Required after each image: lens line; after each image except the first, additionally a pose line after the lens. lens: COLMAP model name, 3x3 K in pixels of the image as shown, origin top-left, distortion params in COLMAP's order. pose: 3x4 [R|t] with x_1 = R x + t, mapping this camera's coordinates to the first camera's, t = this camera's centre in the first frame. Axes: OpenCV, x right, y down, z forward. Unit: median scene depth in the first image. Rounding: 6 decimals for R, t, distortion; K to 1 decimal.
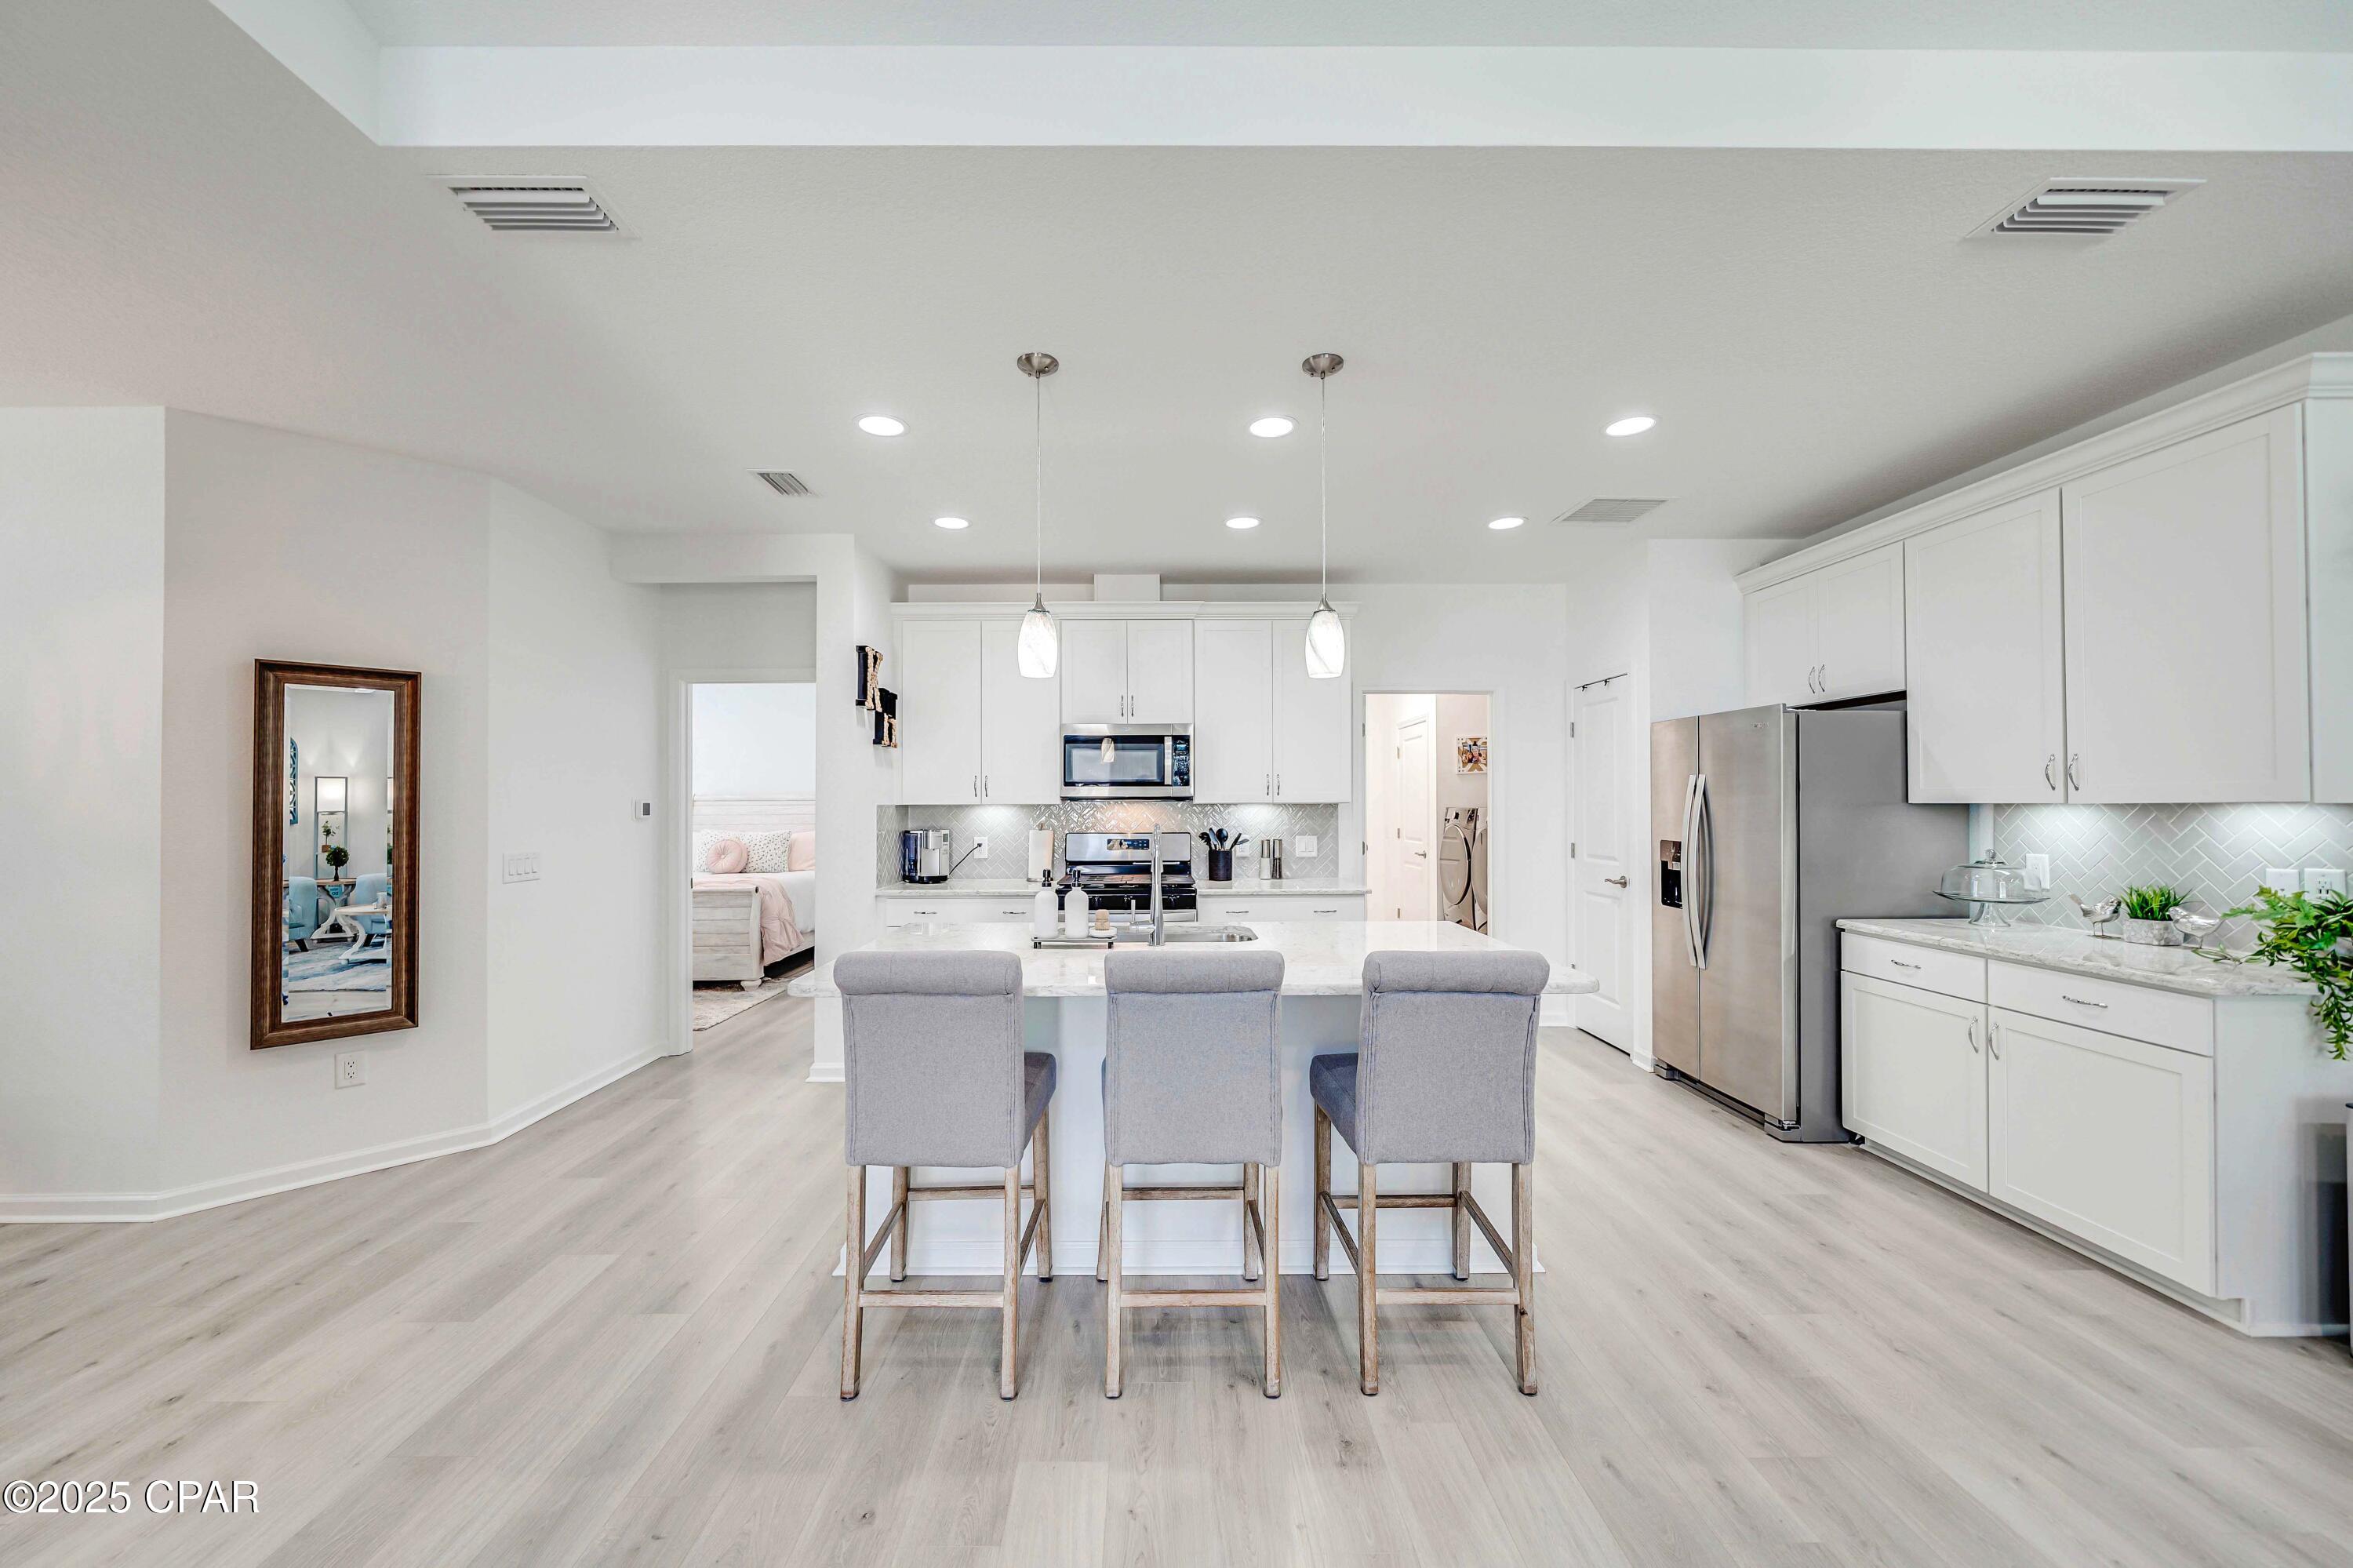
lens RADIAL K [[869.3, 0, 1161.0], [0, 869.3, 795.2], [0, 0, 1]] dist [-0.004605, 0.000885]
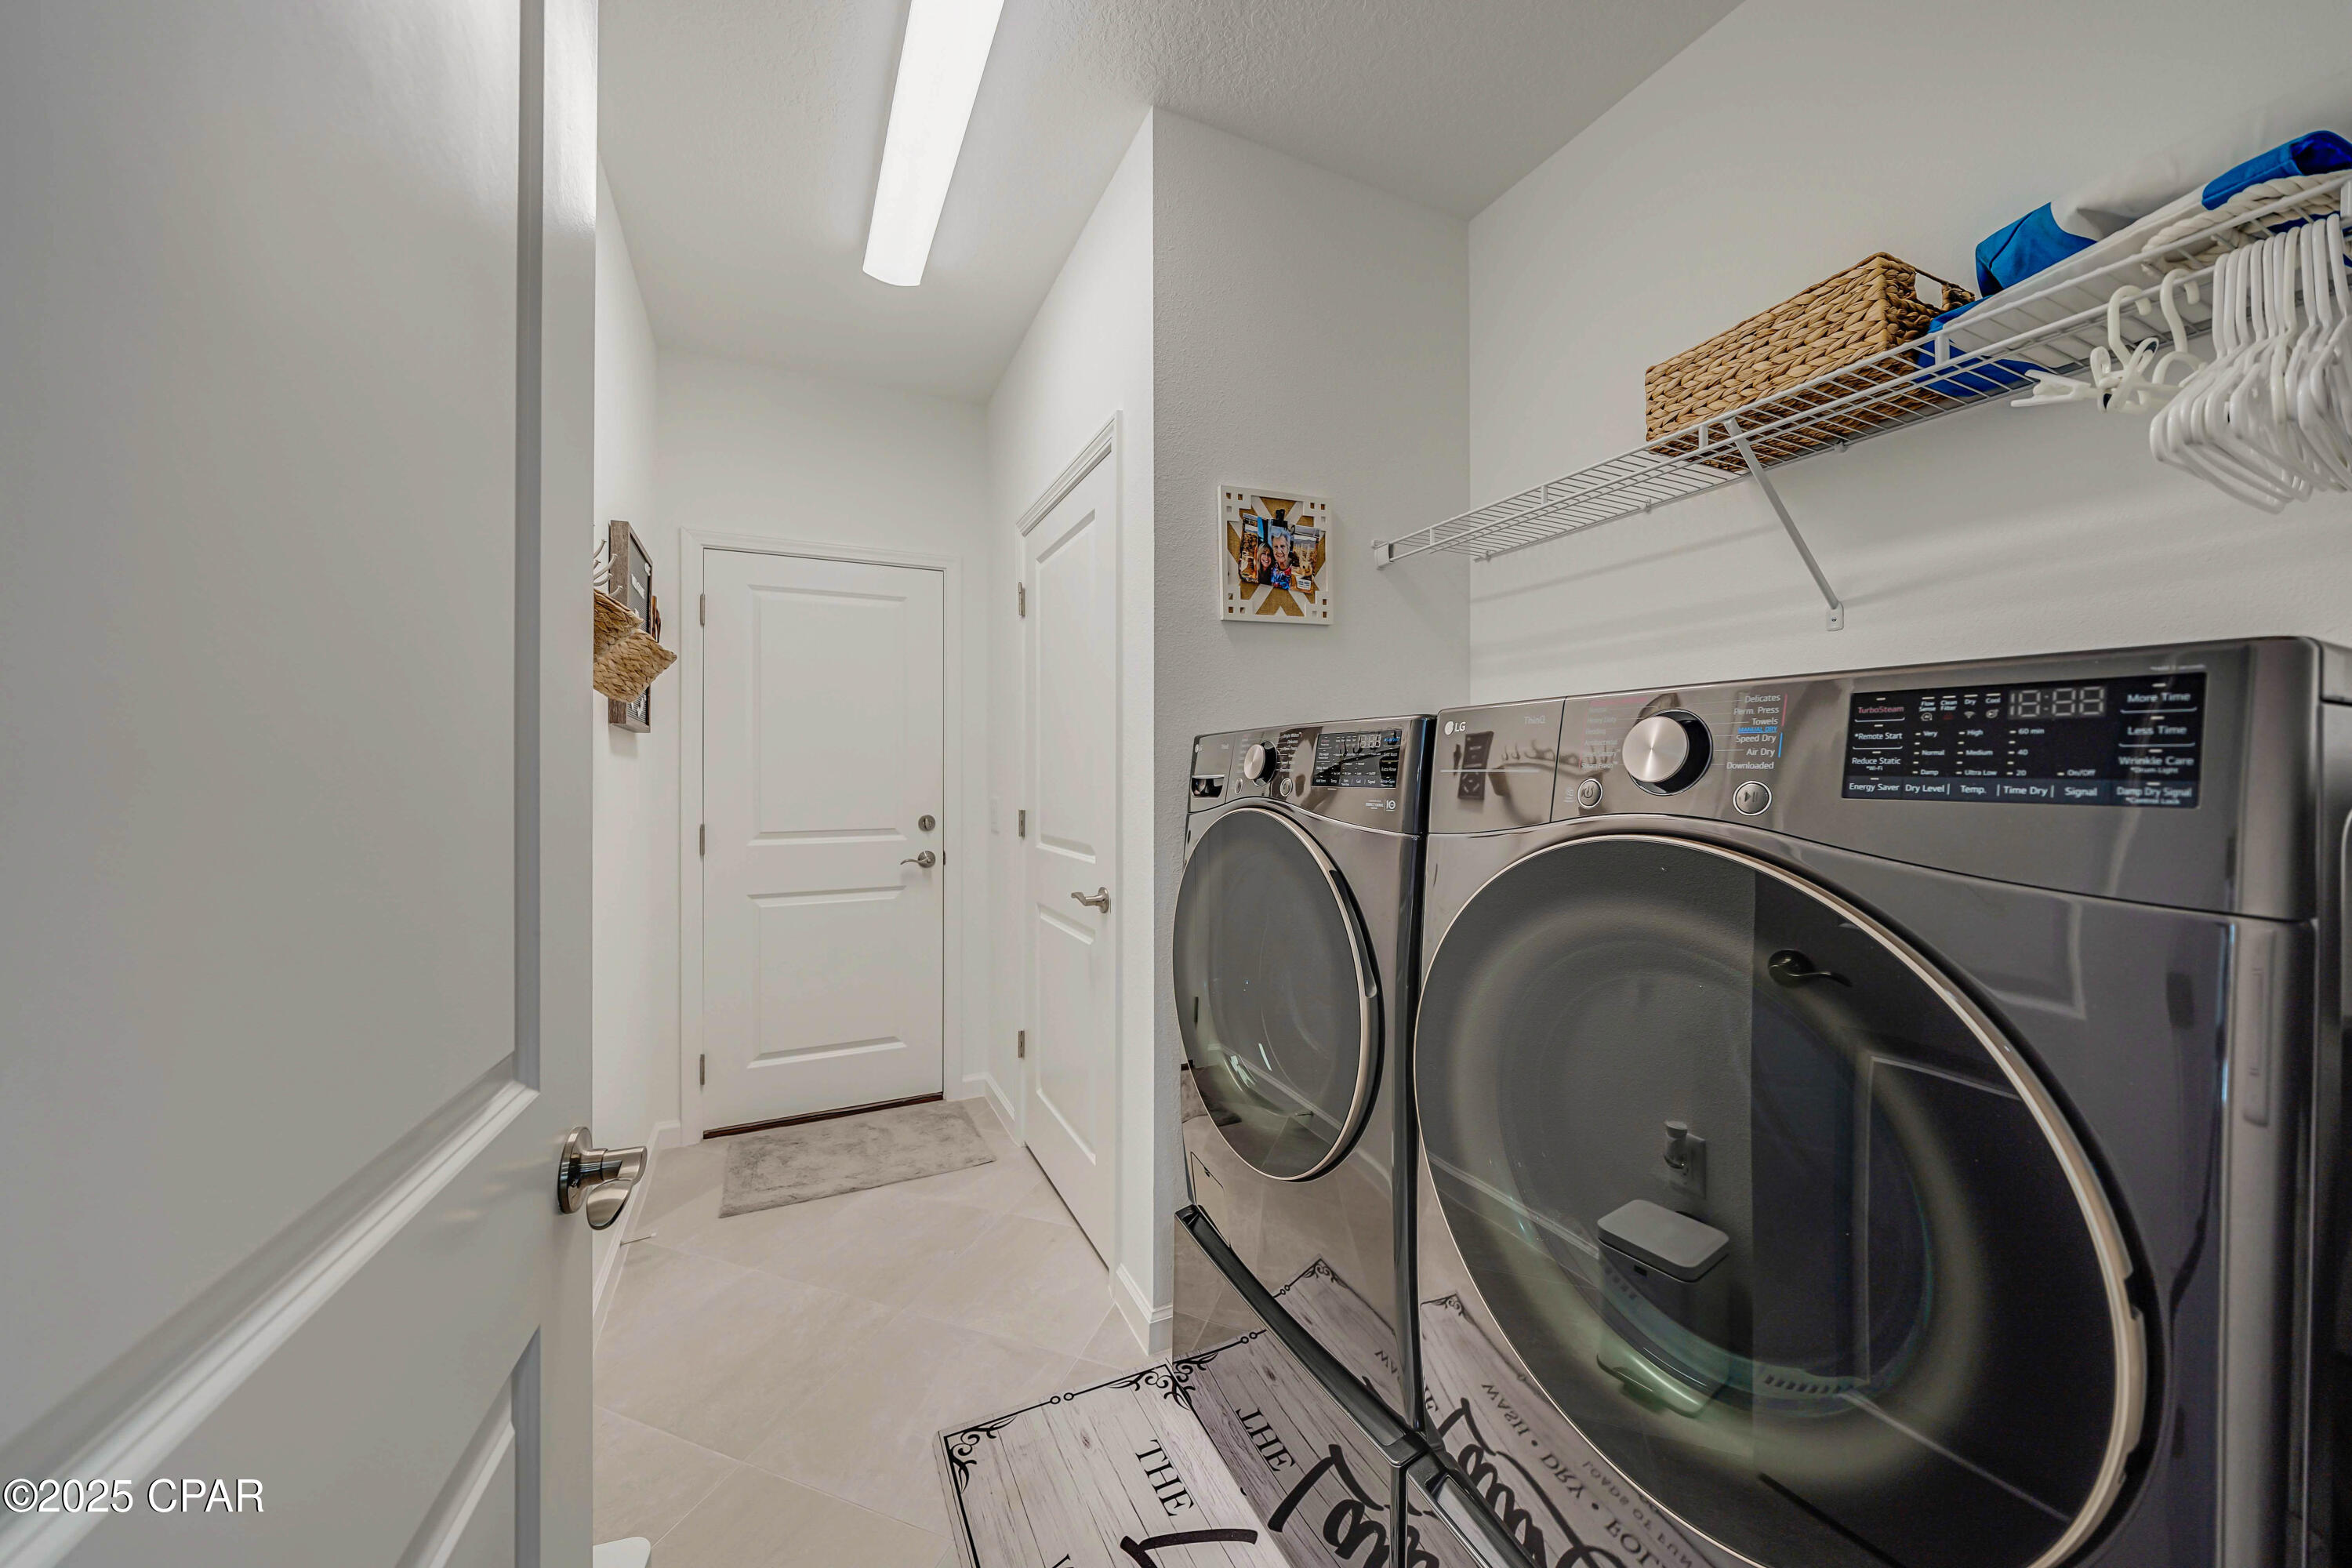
lens RADIAL K [[809.7, 0, 1155.0], [0, 809.7, 783.8], [0, 0, 1]] dist [-0.005733, -0.000415]
pose [[0.912157, 0.002344, 0.409835, 0.305412], [-0.010823, 0.999773, 0.018369, 0.034383], [-0.409698, -0.021191, 0.911975, 1.100096]]
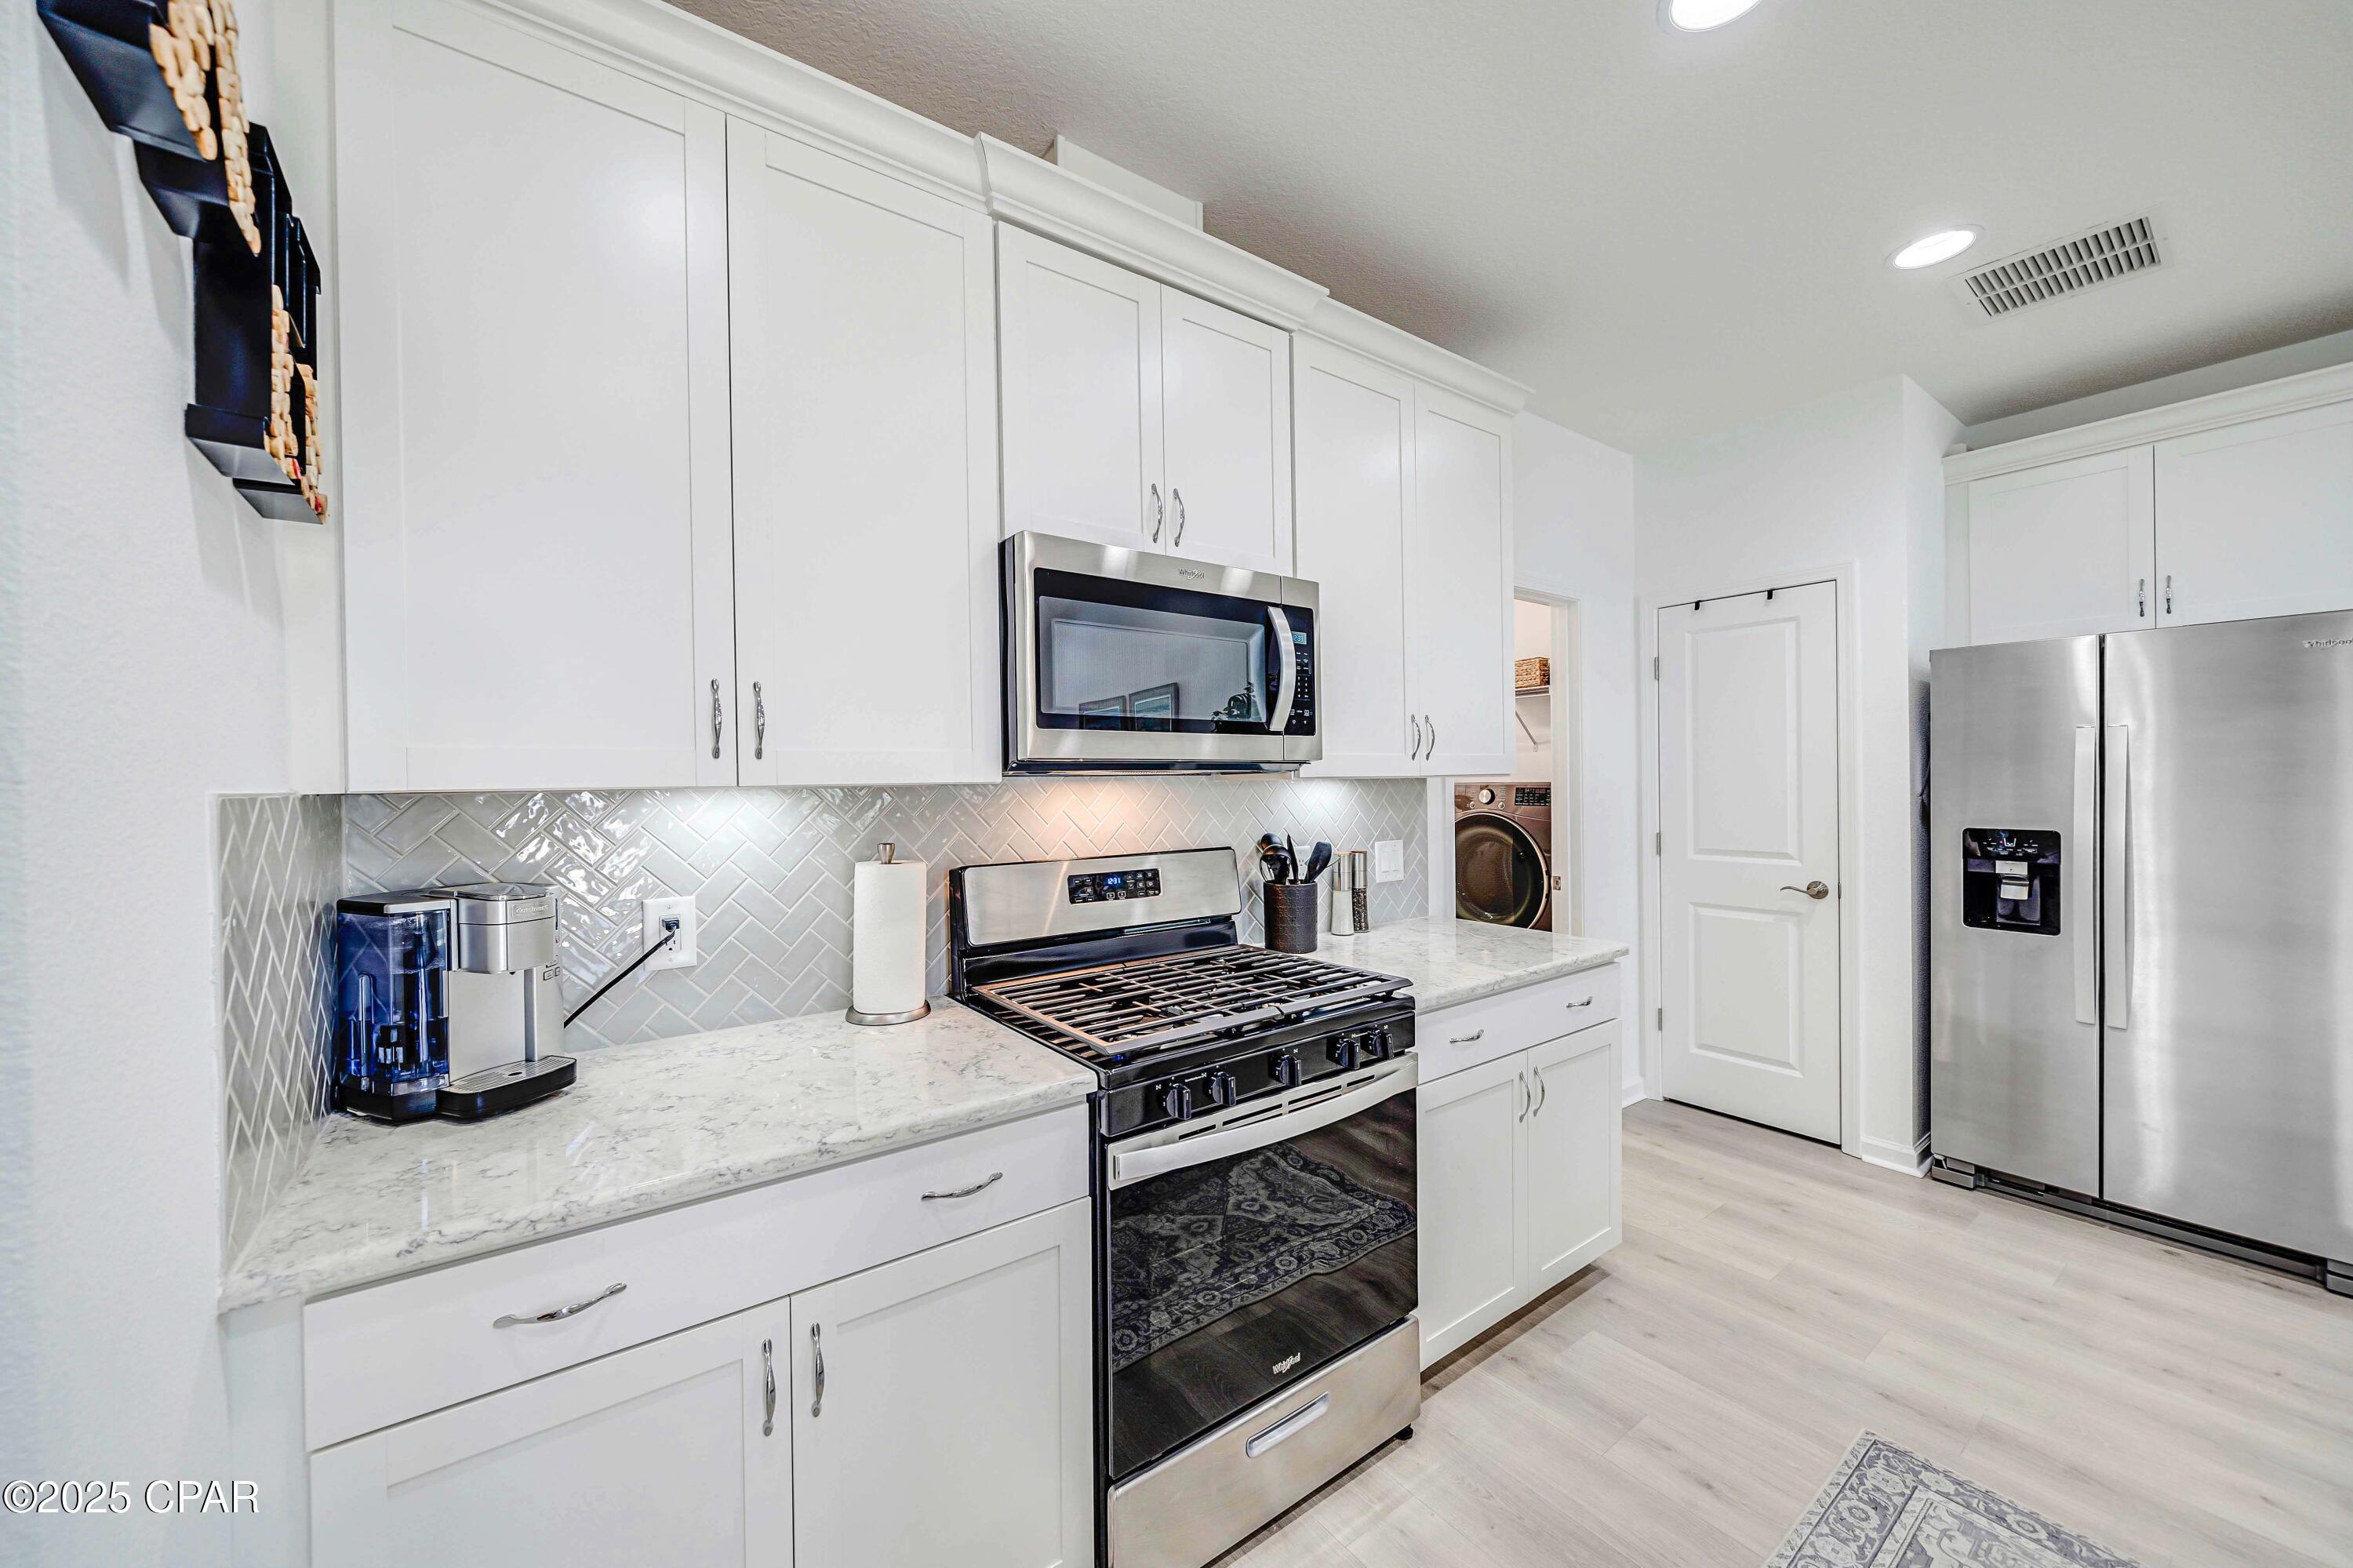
lens RADIAL K [[869.3, 0, 1151.5], [0, 869.3, 798.6], [0, 0, 1]] dist [-0.004605, 0.000885]
pose [[0.824122, -0.020782, 0.566031, -0.257351], [0.005360, 0.999568, 0.028896, 0.006898], [-0.566387, -0.020780, 0.823877, 0.711772]]
